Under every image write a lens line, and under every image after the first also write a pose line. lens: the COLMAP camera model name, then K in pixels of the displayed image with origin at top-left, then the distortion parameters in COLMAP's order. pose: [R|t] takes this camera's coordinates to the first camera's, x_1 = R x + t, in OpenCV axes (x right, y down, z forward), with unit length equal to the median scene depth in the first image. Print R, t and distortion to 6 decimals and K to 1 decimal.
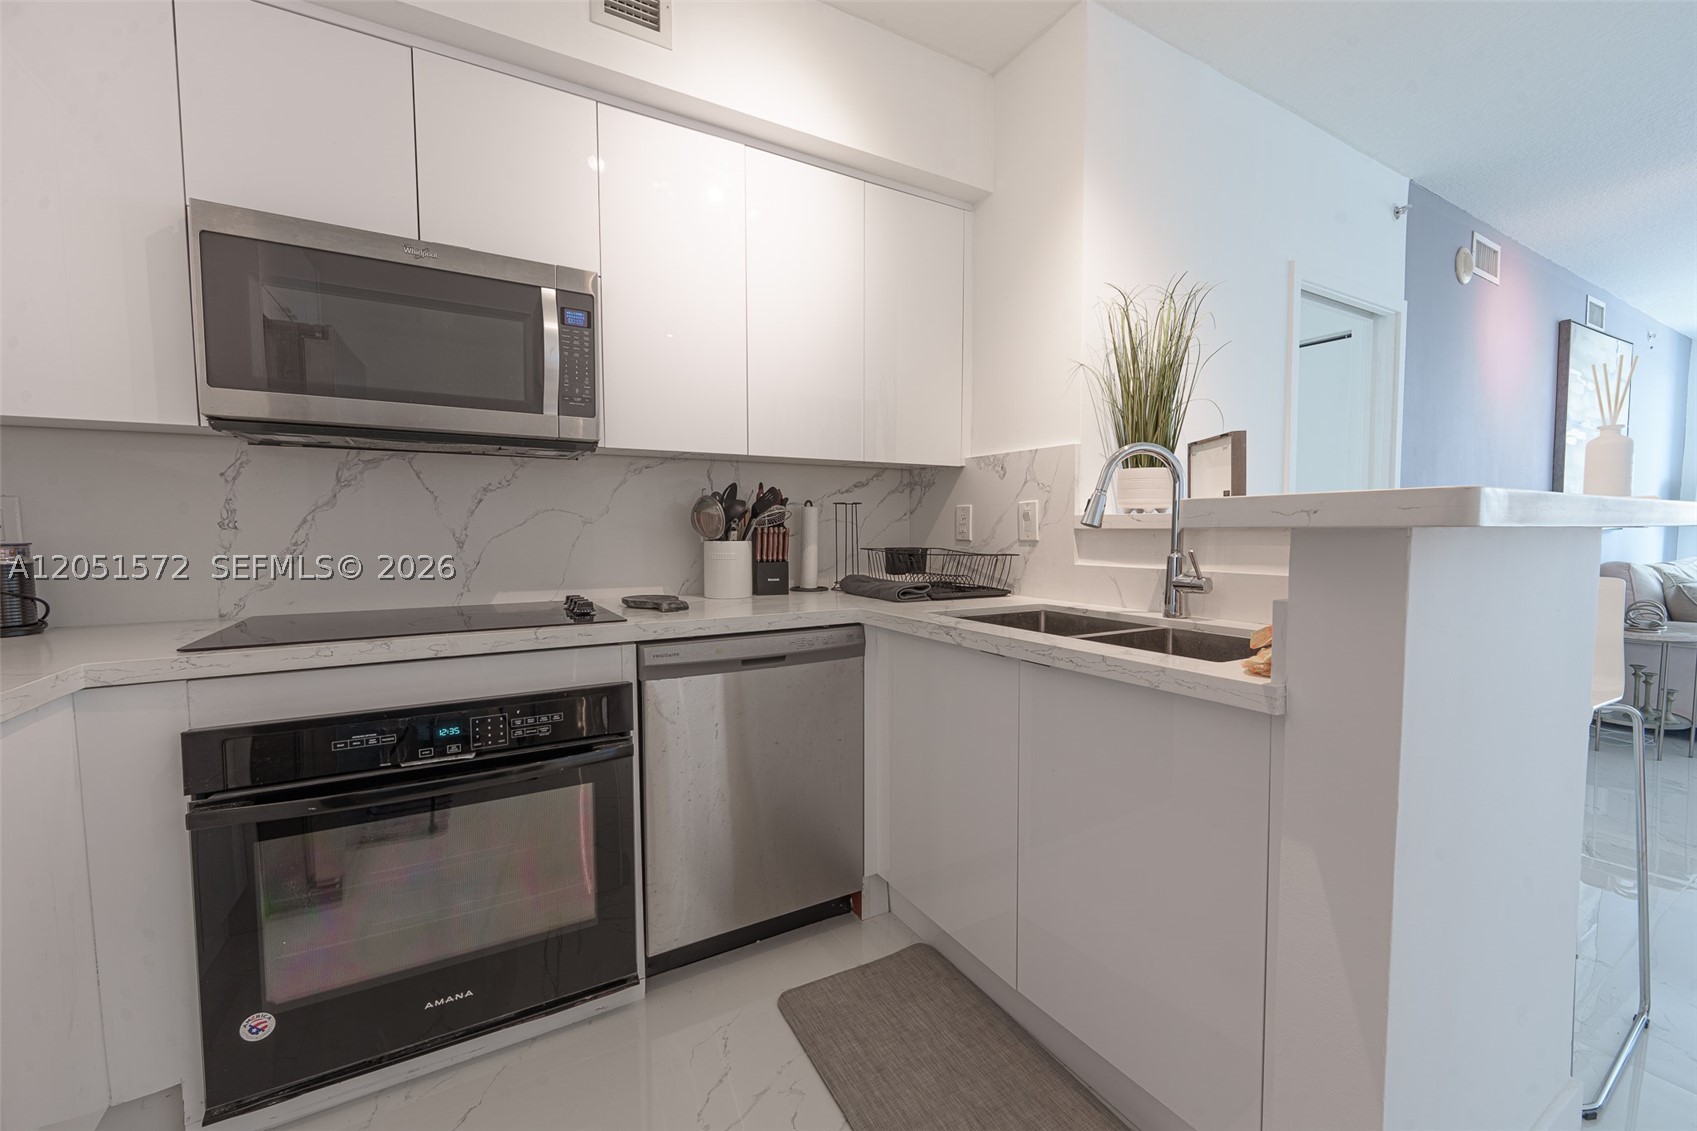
lens RADIAL K [[686.4, 0, 844.8], [0, 686.4, 568.6], [0, 0, 1]] dist [-0.000574, -0.000372]
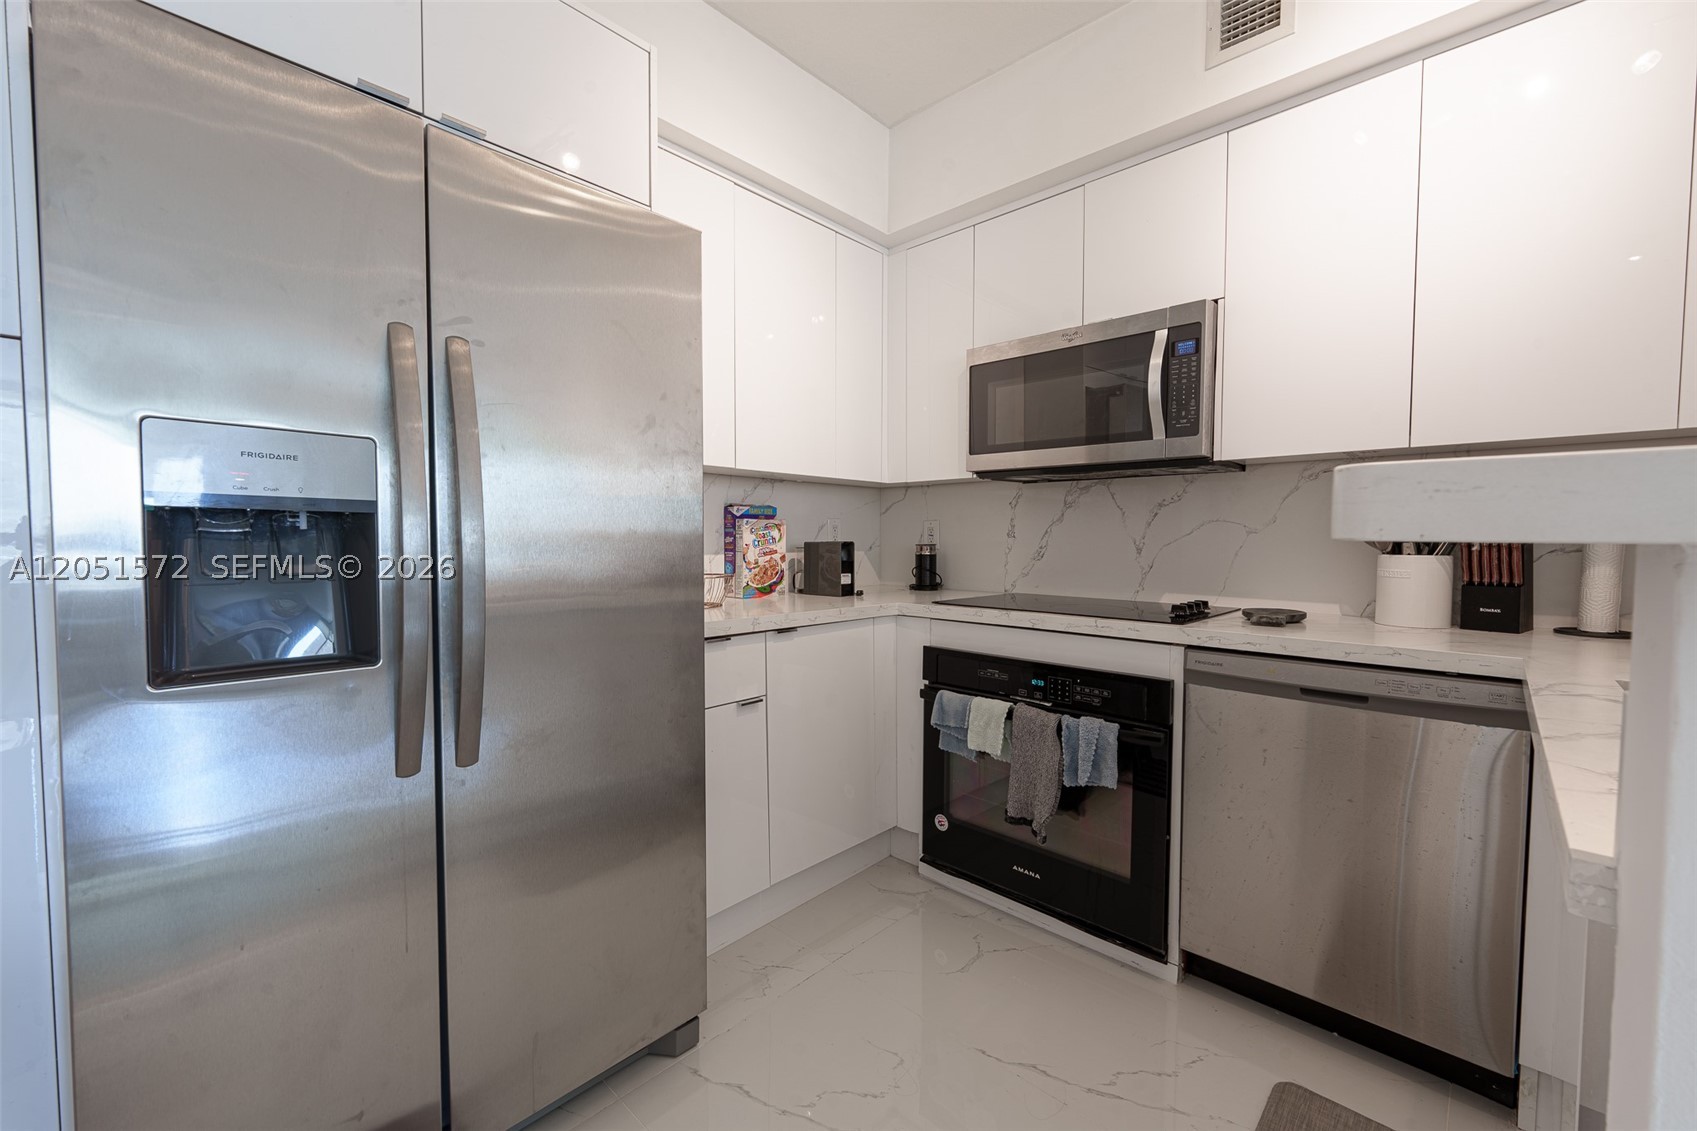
lens RADIAL K [[686.4, 0, 844.8], [0, 686.4, 568.6], [0, 0, 1]] dist [-0.000574, -0.000372]
pose [[0.273226, 0.047517, -0.960776, 0.537307], [-0.060586, 0.997646, 0.032111, -0.012722], [0.960040, 0.049436, 0.275462, 0.187120]]
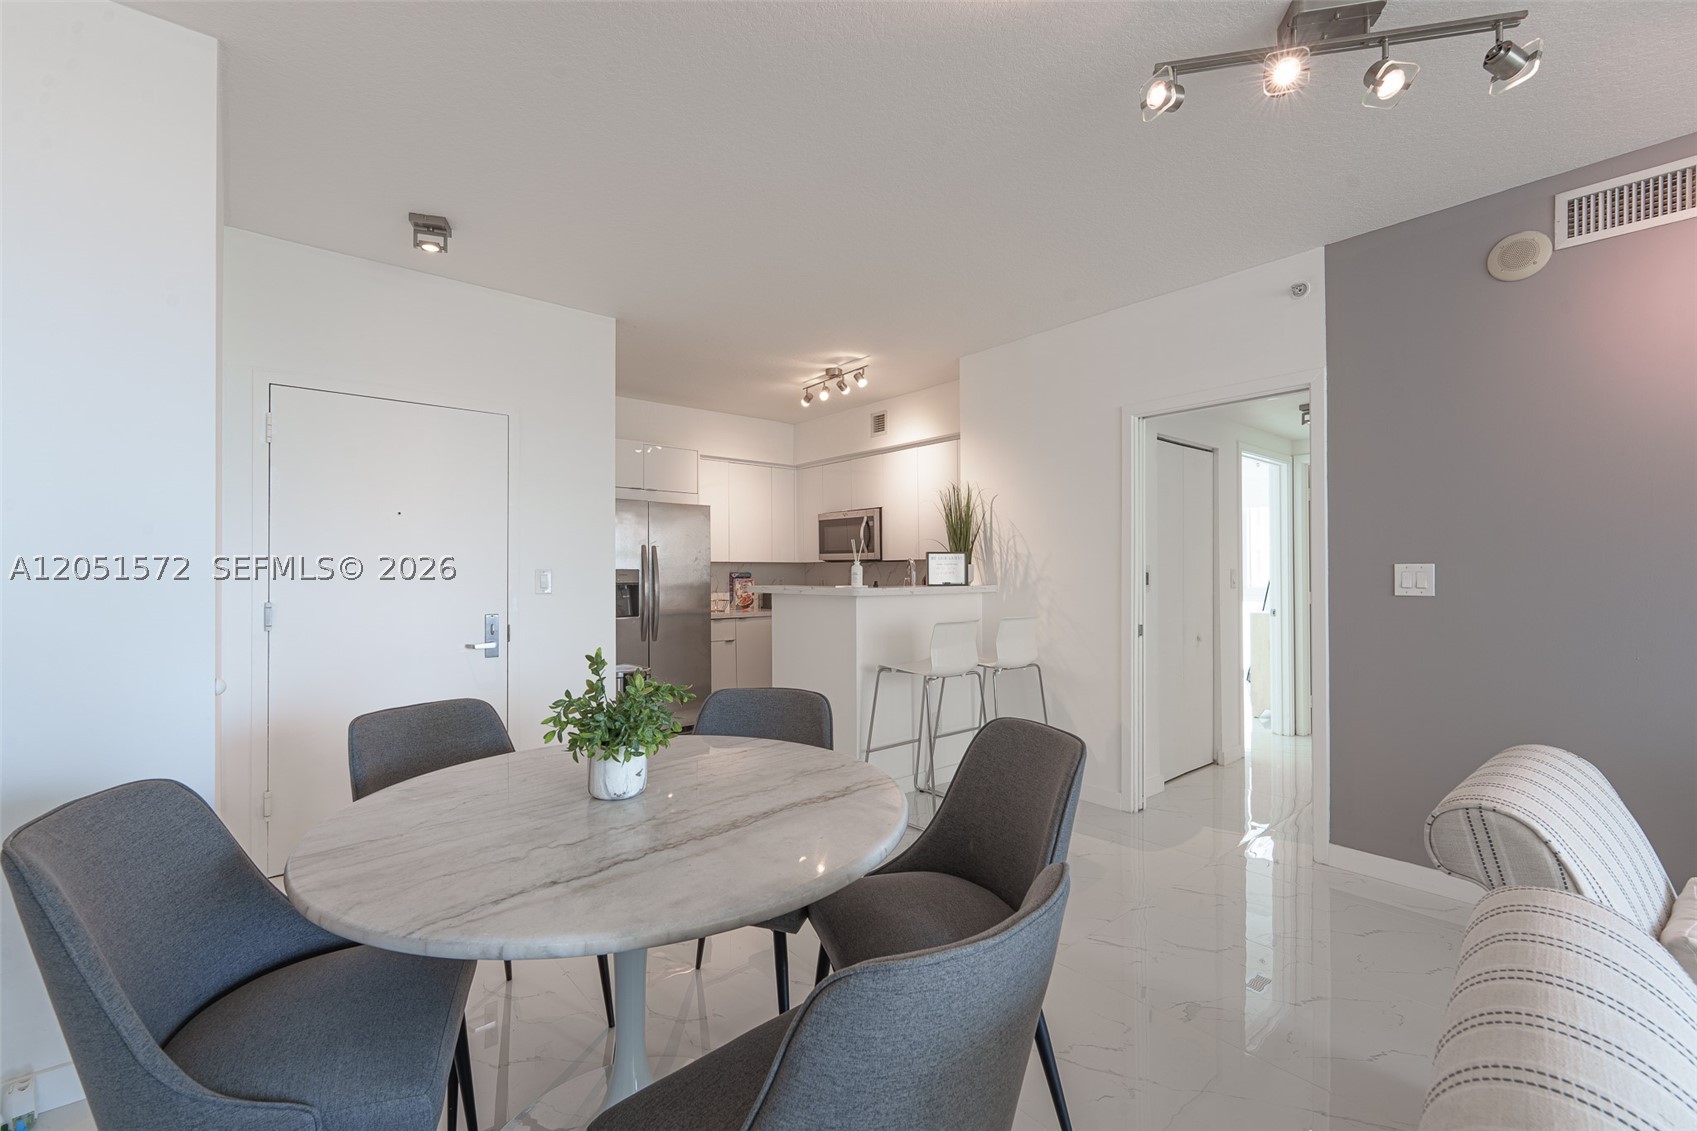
lens RADIAL K [[686.4, 0, 844.8], [0, 686.4, 568.6], [0, 0, 1]] dist [-0.000574, -0.000372]
pose [[0.178699, -0.002946, -0.983899, 2.874354], [-0.052245, 0.998556, -0.012479, -0.098421], [0.982516, 0.053634, 0.178287, 0.290556]]
